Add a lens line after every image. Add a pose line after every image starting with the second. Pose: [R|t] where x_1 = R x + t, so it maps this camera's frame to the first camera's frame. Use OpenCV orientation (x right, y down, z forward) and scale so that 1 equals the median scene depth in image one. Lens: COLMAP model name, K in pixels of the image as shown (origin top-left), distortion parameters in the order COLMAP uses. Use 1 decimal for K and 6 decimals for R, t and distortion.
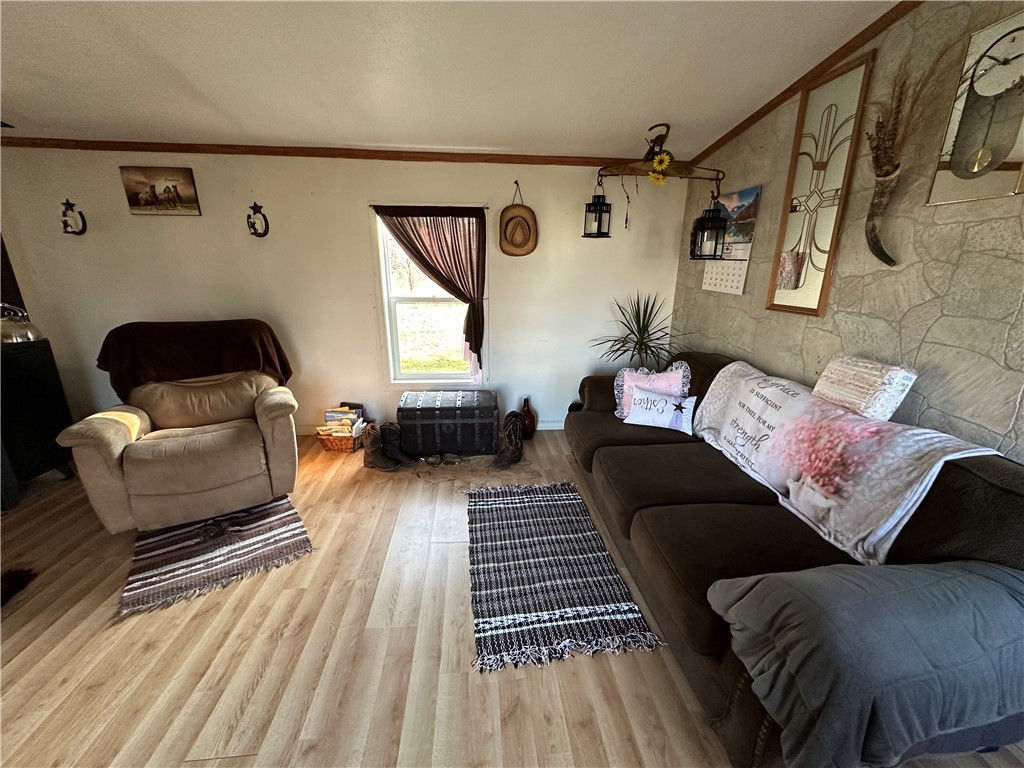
lens RADIAL K [[409.5, 0, 509.9], [0, 409.5, 381.6], [0, 0, 1]] dist [-0.002849, 0.000524]
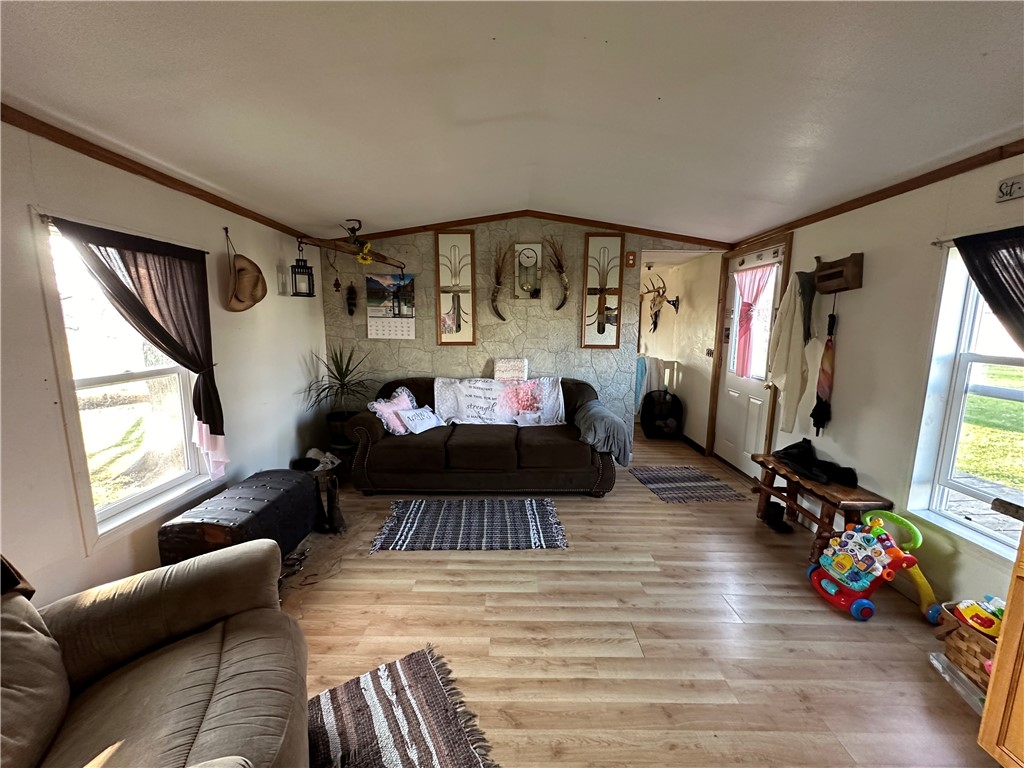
lens RADIAL K [[409.5, 0, 511.1], [0, 409.5, 383.4], [0, 0, 1]] dist [-0.002849, 0.000524]
pose [[0.091799, -0.153636, 0.983854, -1.178537], [0.275107, 0.953484, 0.123225, -0.165891], [-0.957021, 0.259353, 0.129795, 0.565651]]
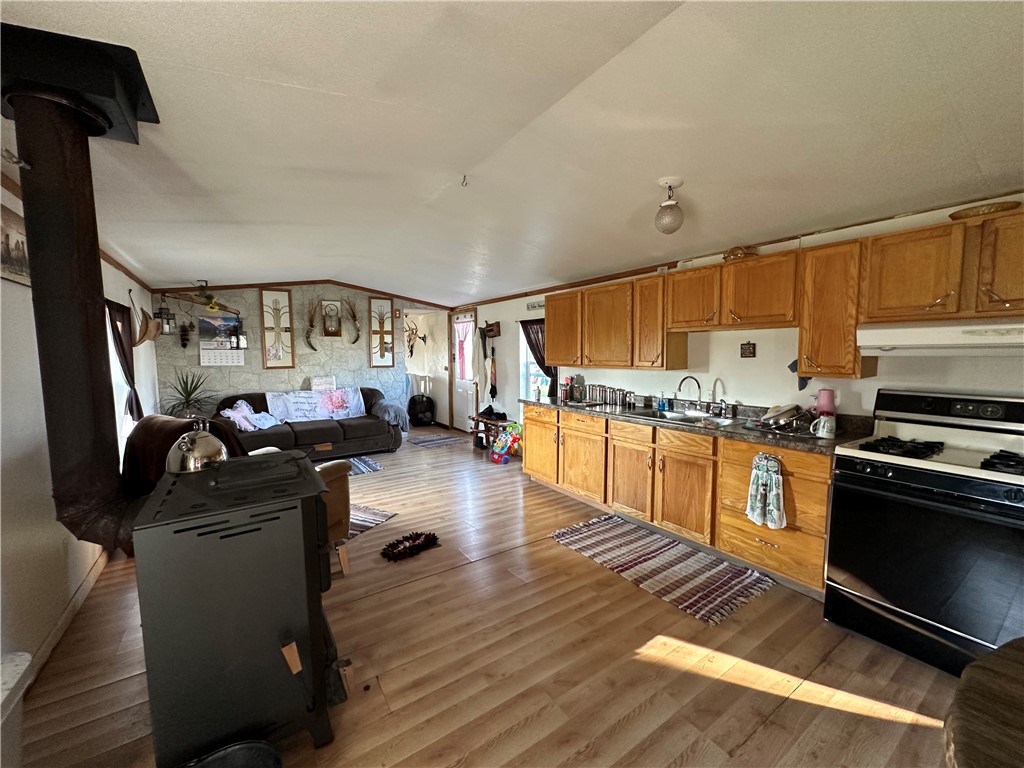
lens RADIAL K [[409.5, 0, 511.7], [0, 409.5, 383.6], [0, 0, 1]] dist [-0.002849, 0.000524]
pose [[-0.484901, -0.075677, 0.871288, -2.355967], [0.246459, 0.944048, 0.219160, -0.289638], [-0.839124, 0.321007, -0.439119, 0.940959]]
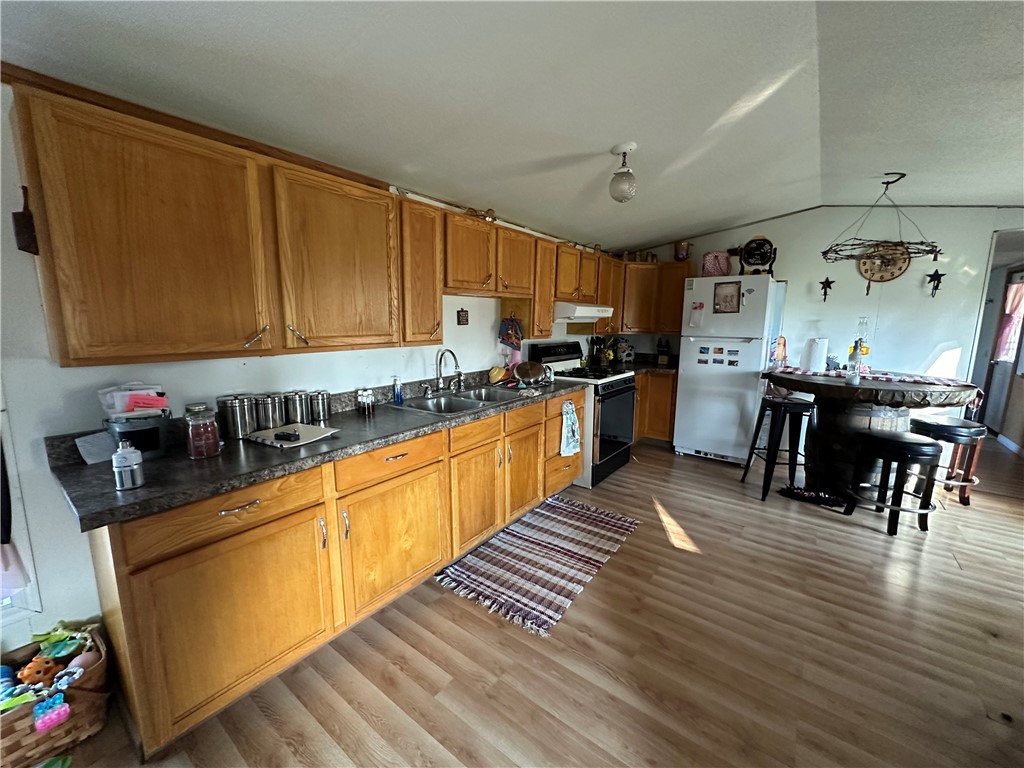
lens RADIAL K [[409.5, 0, 511.0], [0, 409.5, 384.8], [0, 0, 1]] dist [-0.002849, 0.000524]
pose [[-0.671765, 0.101873, -0.733726, -0.589894], [-0.228027, 0.913964, 0.335668, -0.181672], [0.704795, 0.392799, -0.590739, 0.620109]]
